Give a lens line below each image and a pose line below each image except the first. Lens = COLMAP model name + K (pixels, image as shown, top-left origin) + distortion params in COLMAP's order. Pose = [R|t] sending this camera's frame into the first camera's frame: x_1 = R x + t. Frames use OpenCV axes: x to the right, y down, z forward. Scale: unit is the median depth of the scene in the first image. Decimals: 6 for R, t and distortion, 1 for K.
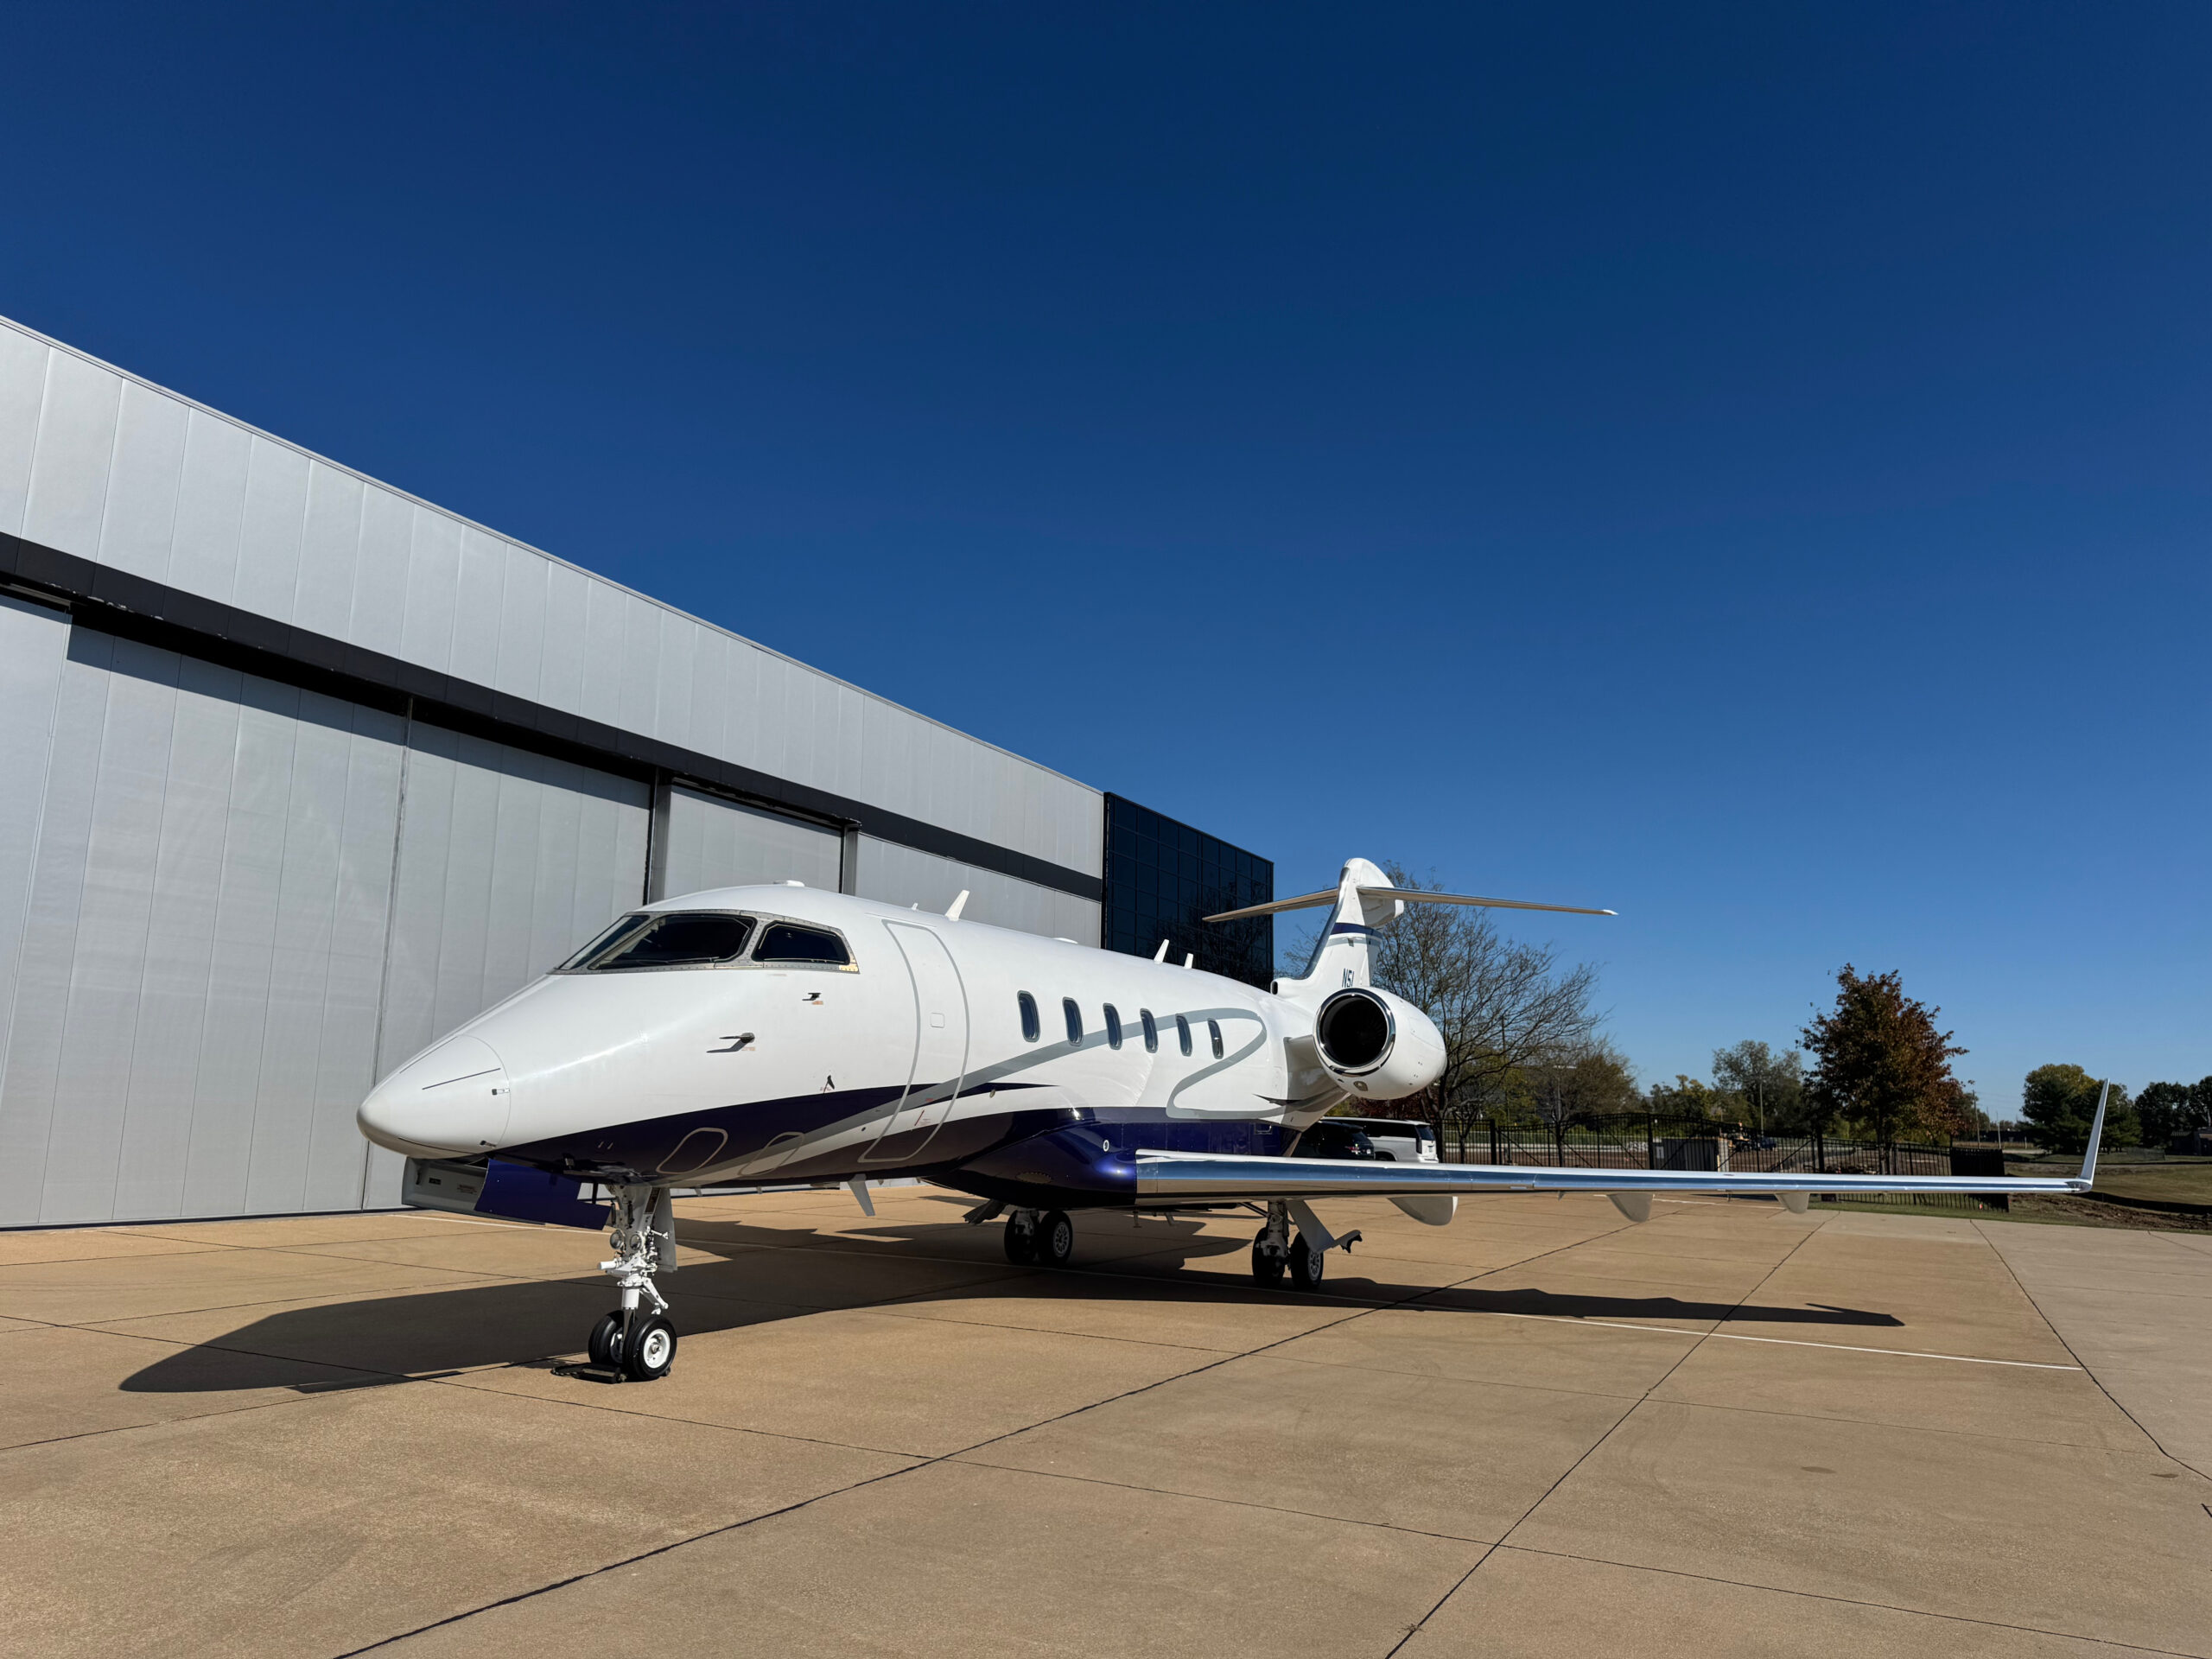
lens RADIAL K [[1547.5, 0, 1108.3], [0, 1547.5, 831.6], [0, 0, 1]] dist [0.129941, -0.208211]
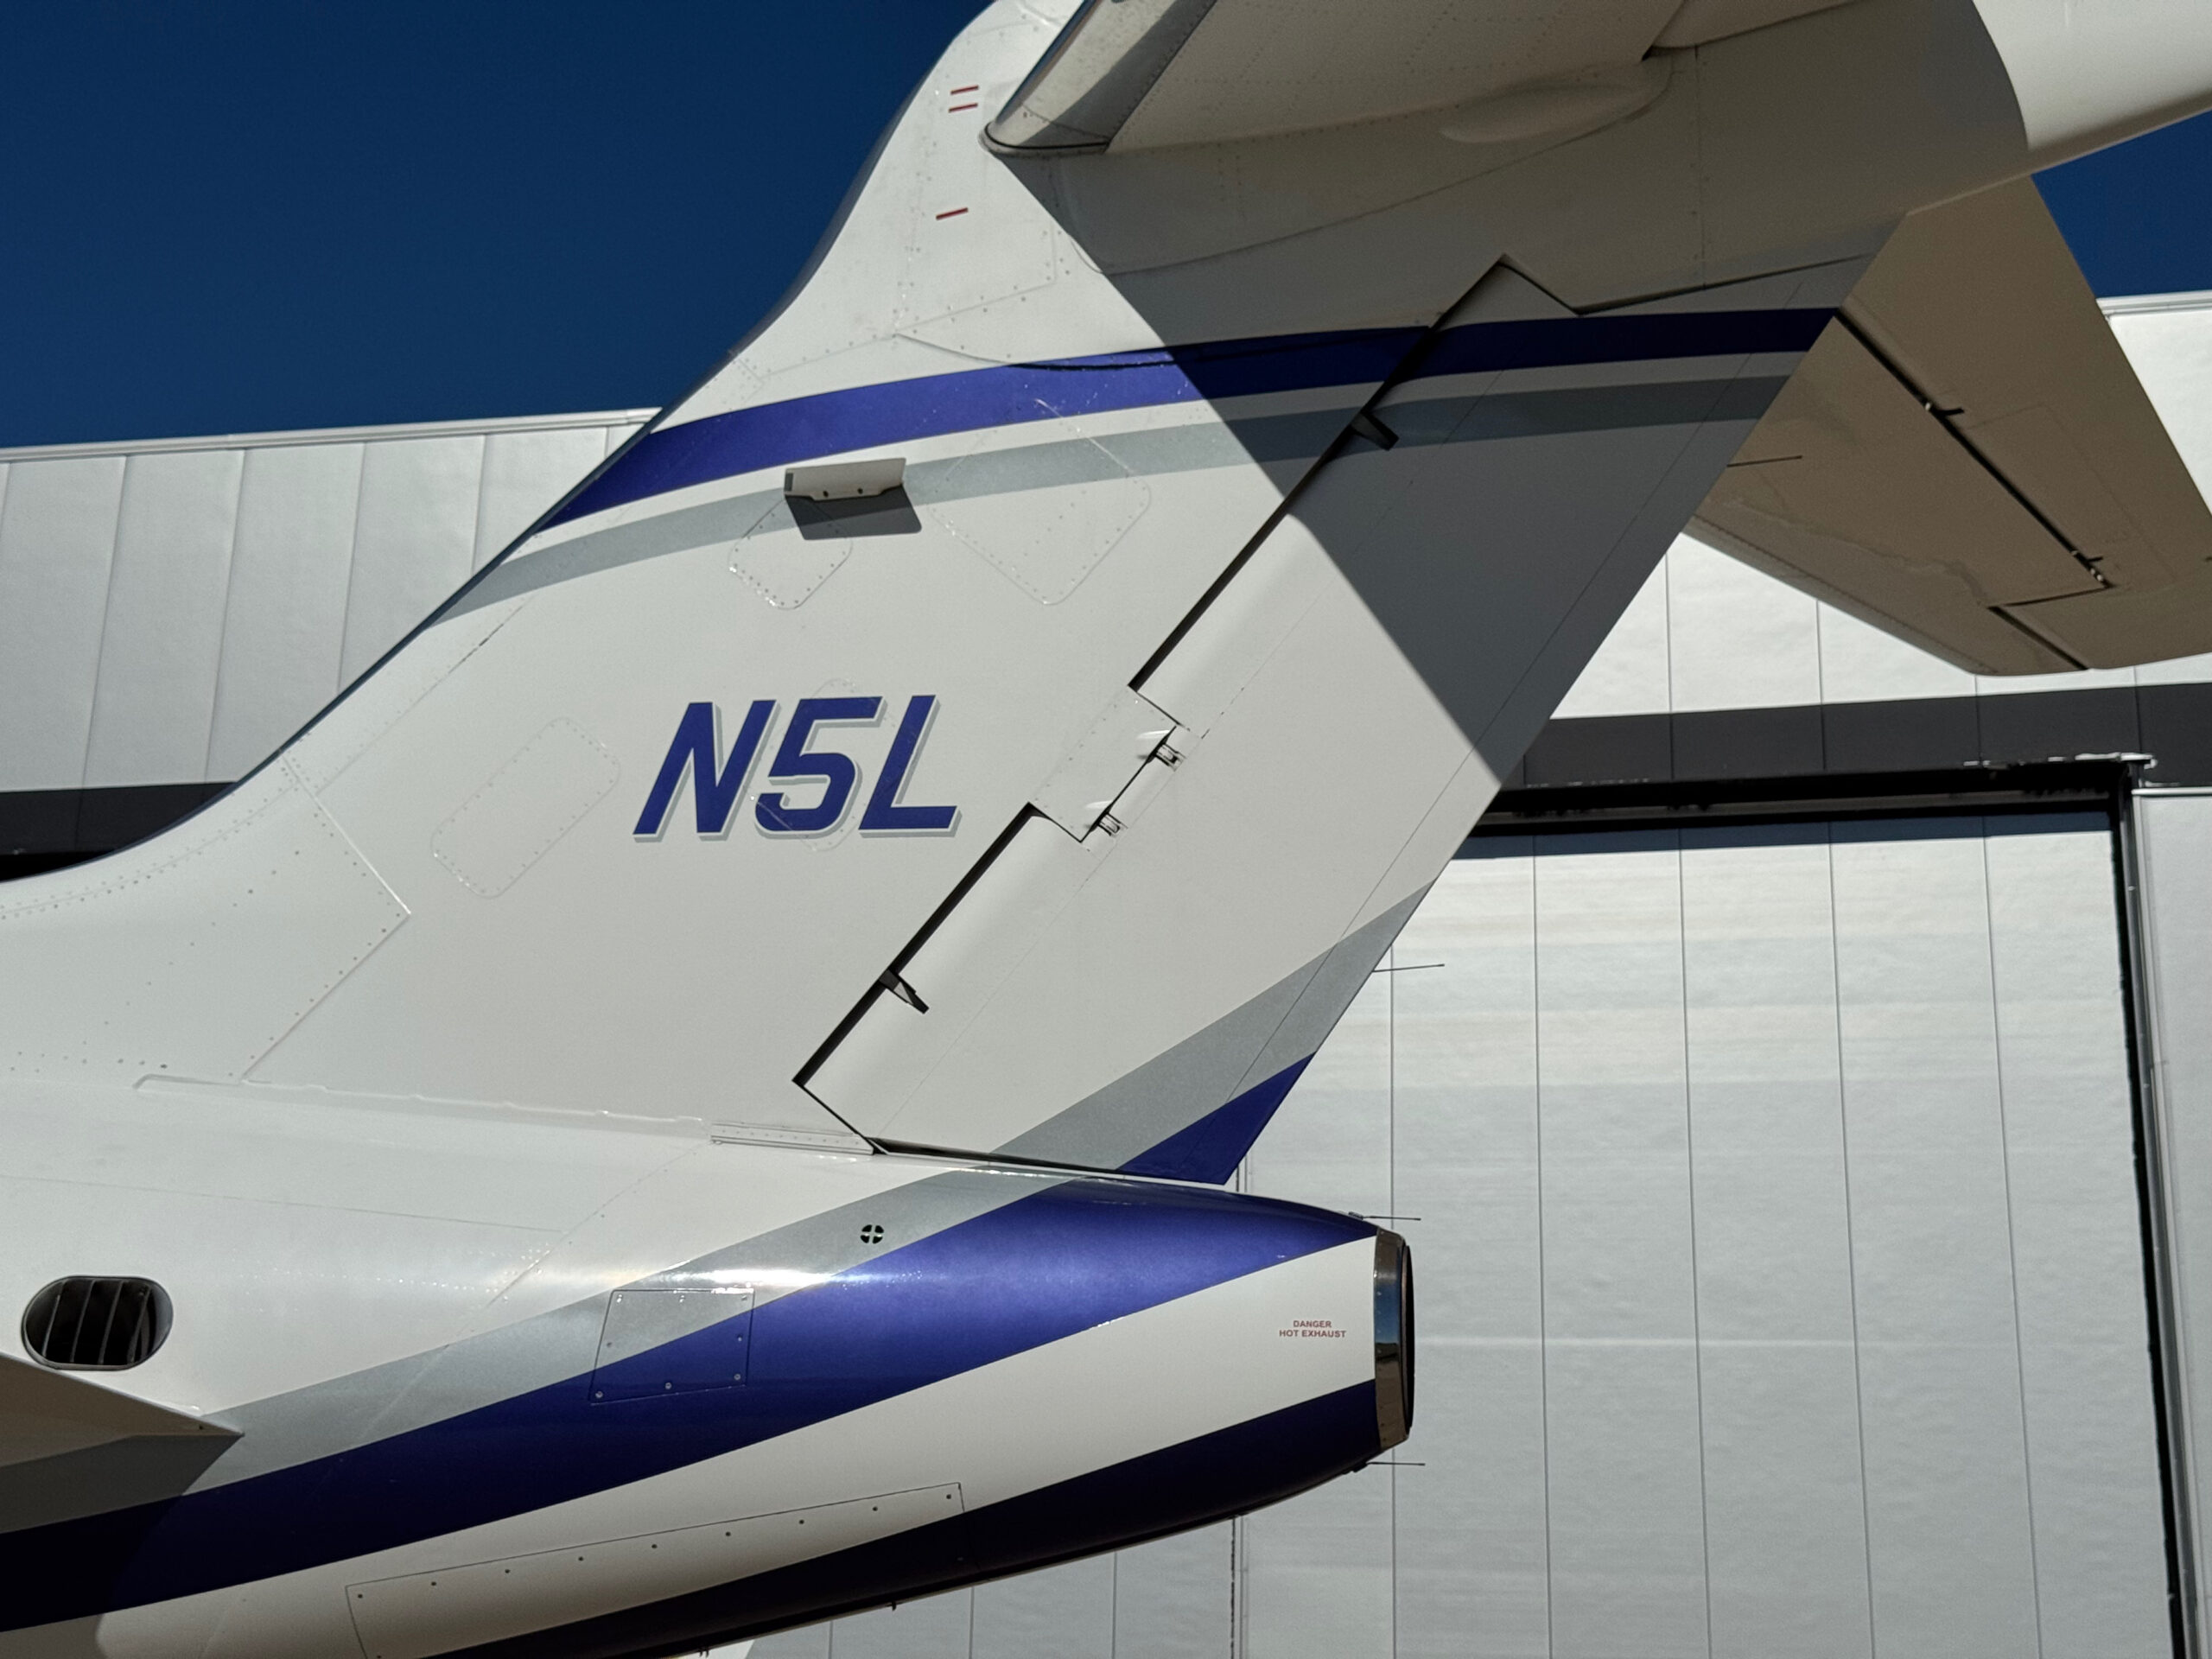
lens RADIAL K [[3070.3, 0, 1106.0], [0, 3070.3, 829.5], [0, 0, 1]] dist [0.072089, -0.011600]
pose [[0.241983, -0.305696, -0.920866, 0.672603], [0.153113, 0.949212, -0.274870, 0.293599], [0.958123, -0.074483, 0.276499, 1.539637]]
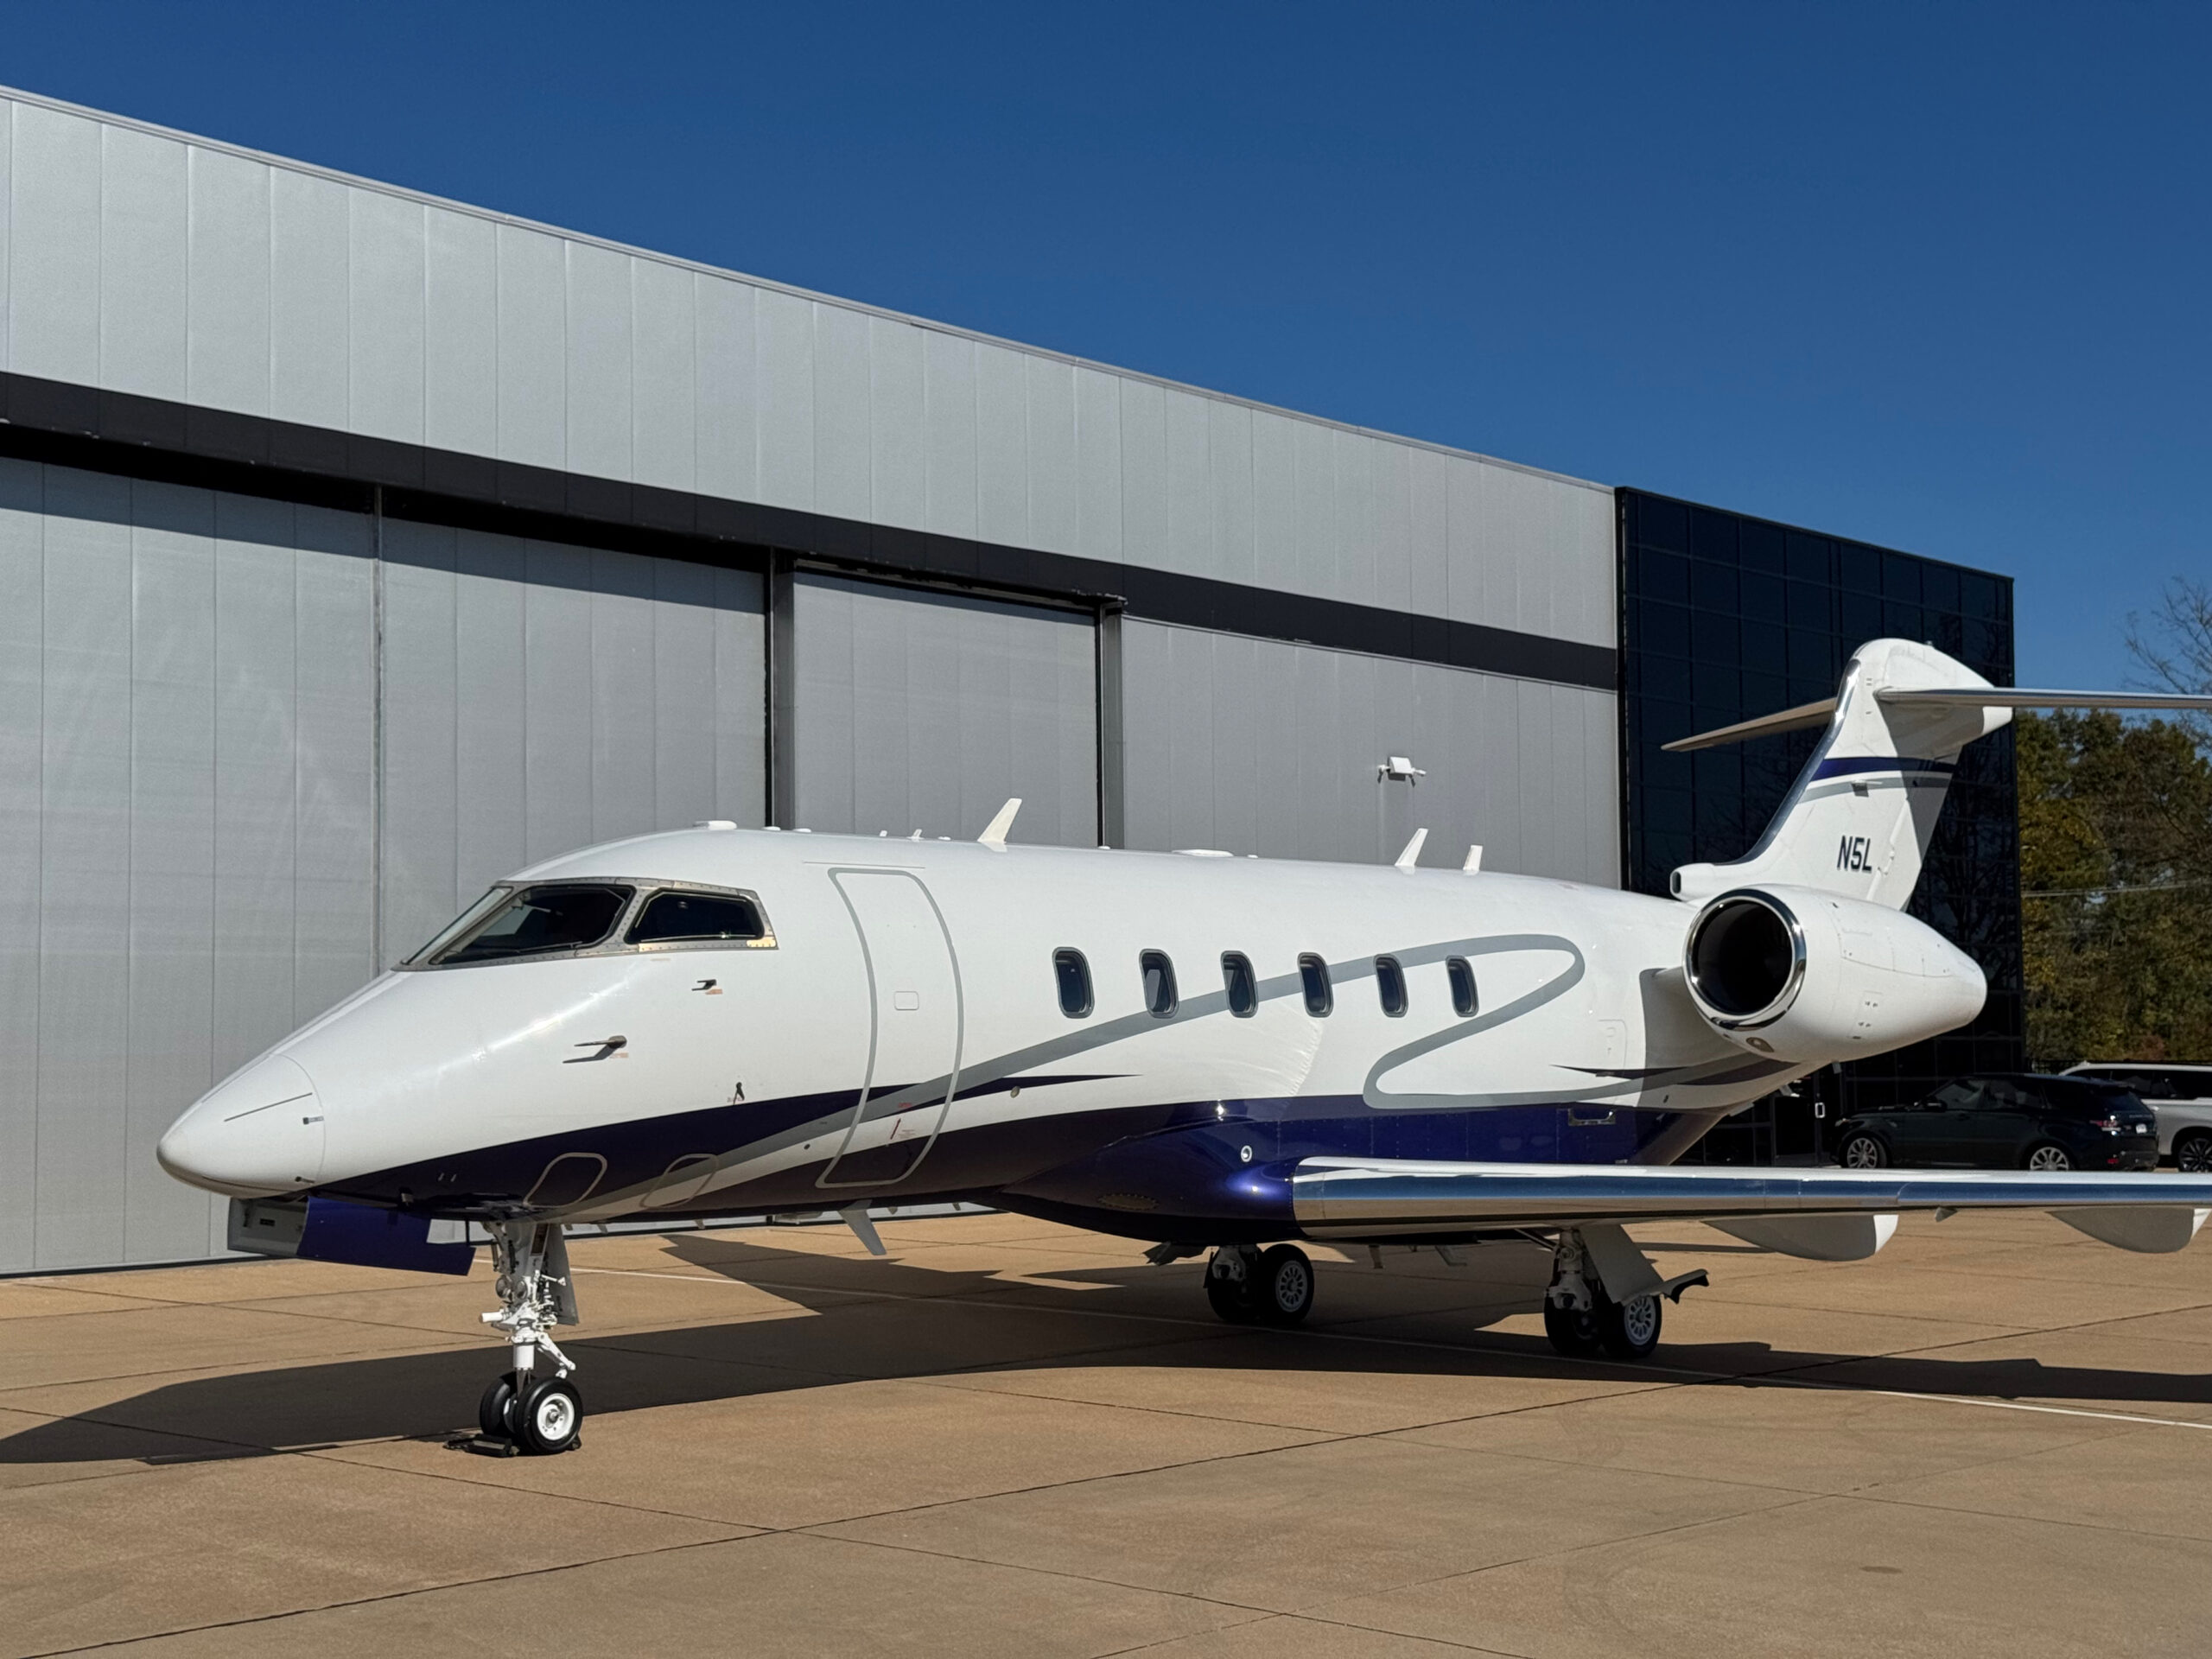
lens RADIAL K [[3091.8, 0, 1106.0], [0, 3091.8, 829.5], [0, 0, 1]] dist [0.143271, -0.010416]
pose [[0.965656, -0.043867, -0.256095, 0.296655], [0.071292, 0.992550, 0.098806, -0.081223], [0.249853, -0.113670, 0.961589, -0.321980]]
